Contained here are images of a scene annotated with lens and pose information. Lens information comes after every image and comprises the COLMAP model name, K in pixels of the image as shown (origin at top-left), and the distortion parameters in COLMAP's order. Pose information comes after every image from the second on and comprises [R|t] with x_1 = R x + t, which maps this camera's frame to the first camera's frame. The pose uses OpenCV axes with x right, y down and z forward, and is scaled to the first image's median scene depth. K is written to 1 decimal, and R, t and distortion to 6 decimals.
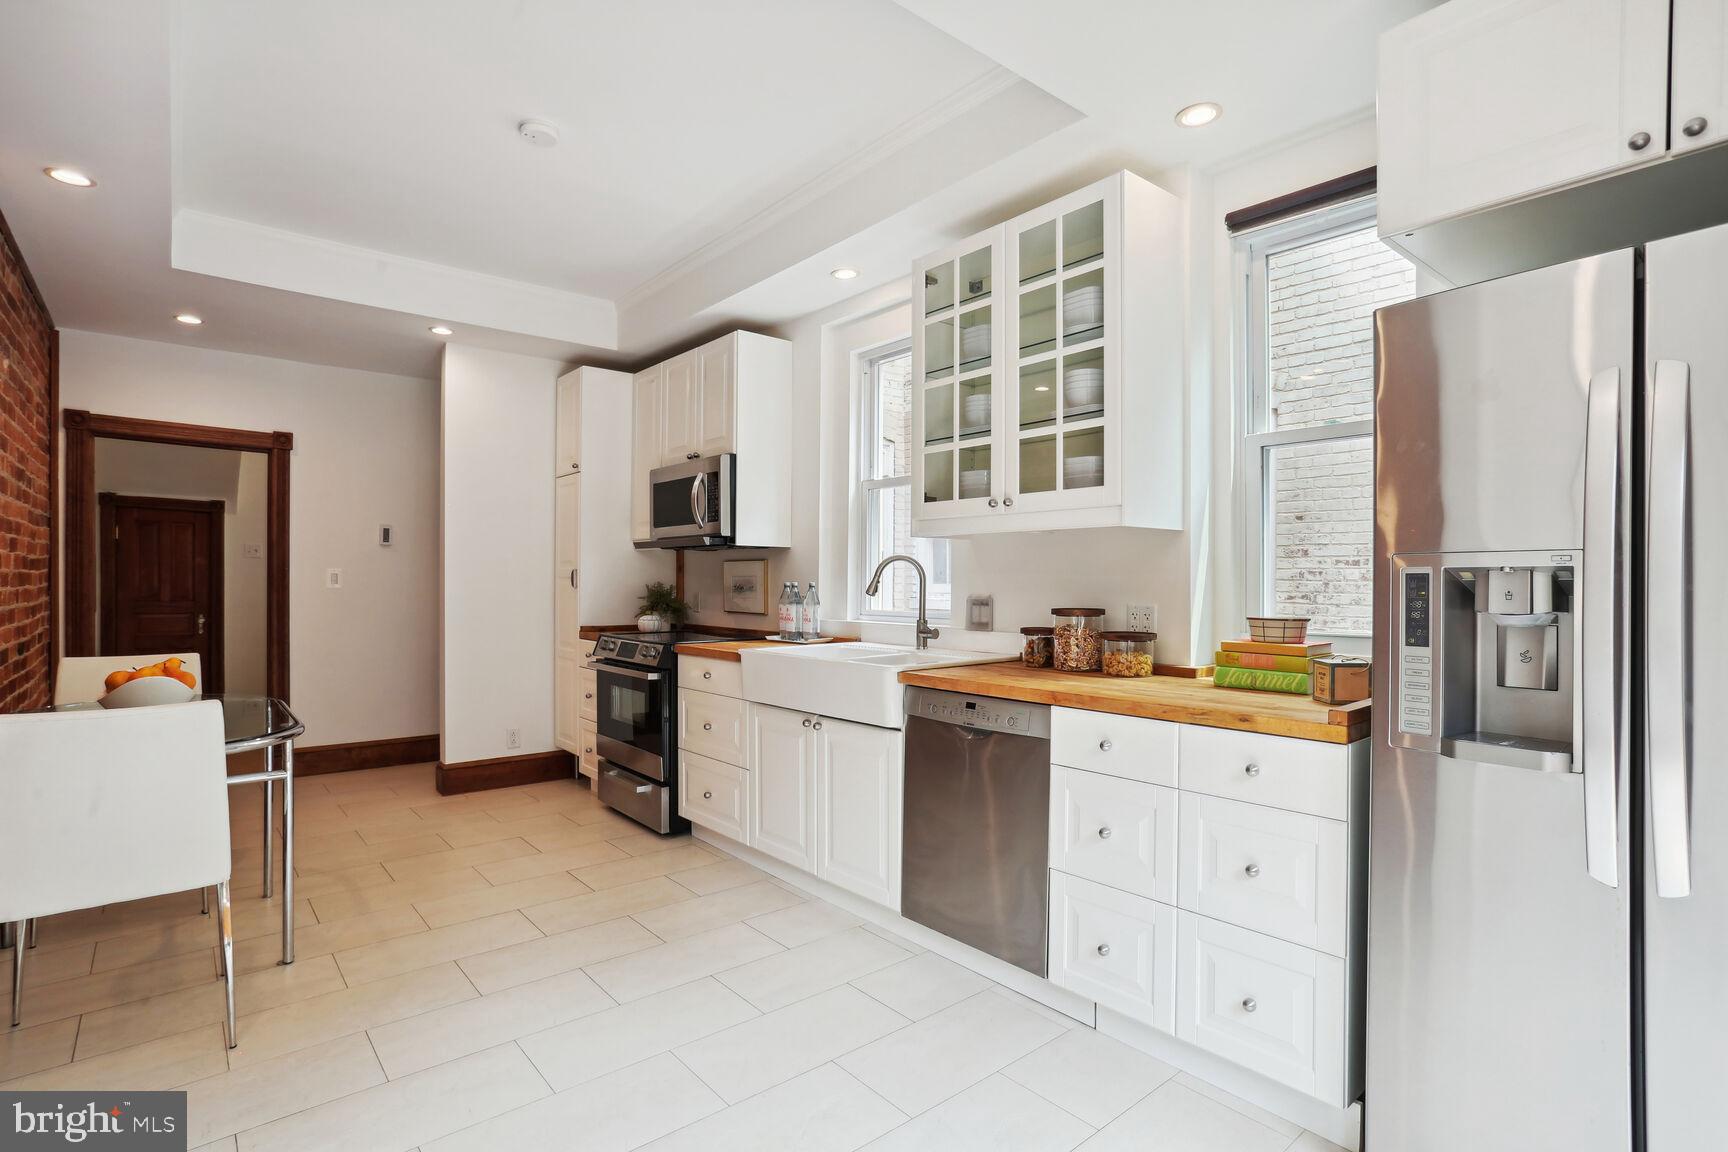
lens RADIAL K [[852.1, 0, 863.6], [0, 852.1, 575.4], [0, 0, 1]] dist [0.000823, 0.009980]
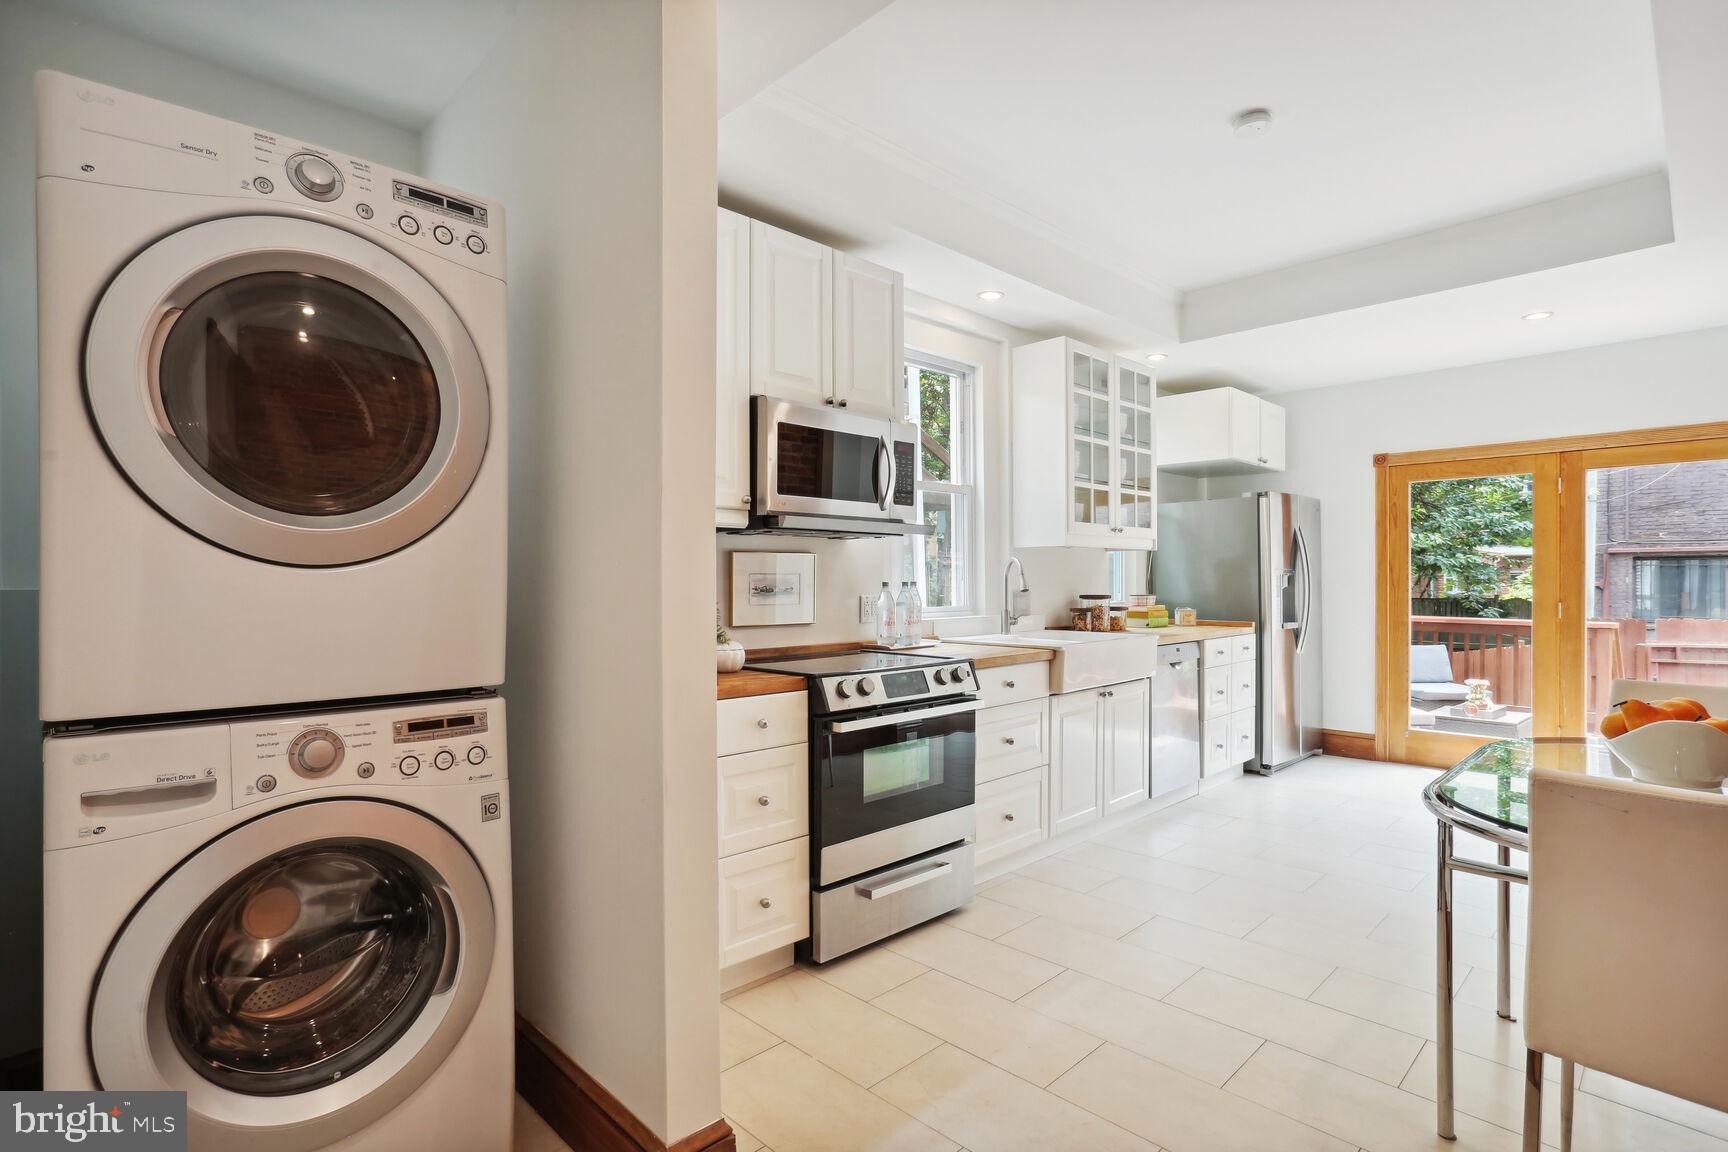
lens RADIAL K [[852.1, 0, 858.4], [0, 852.1, 576.4], [0, 0, 1]] dist [0.000823, 0.009980]
pose [[-0.080885, 0.007126, 0.996698, -1.317777], [-0.000295, 0.999974, -0.007174, 0.013640], [-0.996723, -0.000874, -0.080881, 1.527297]]
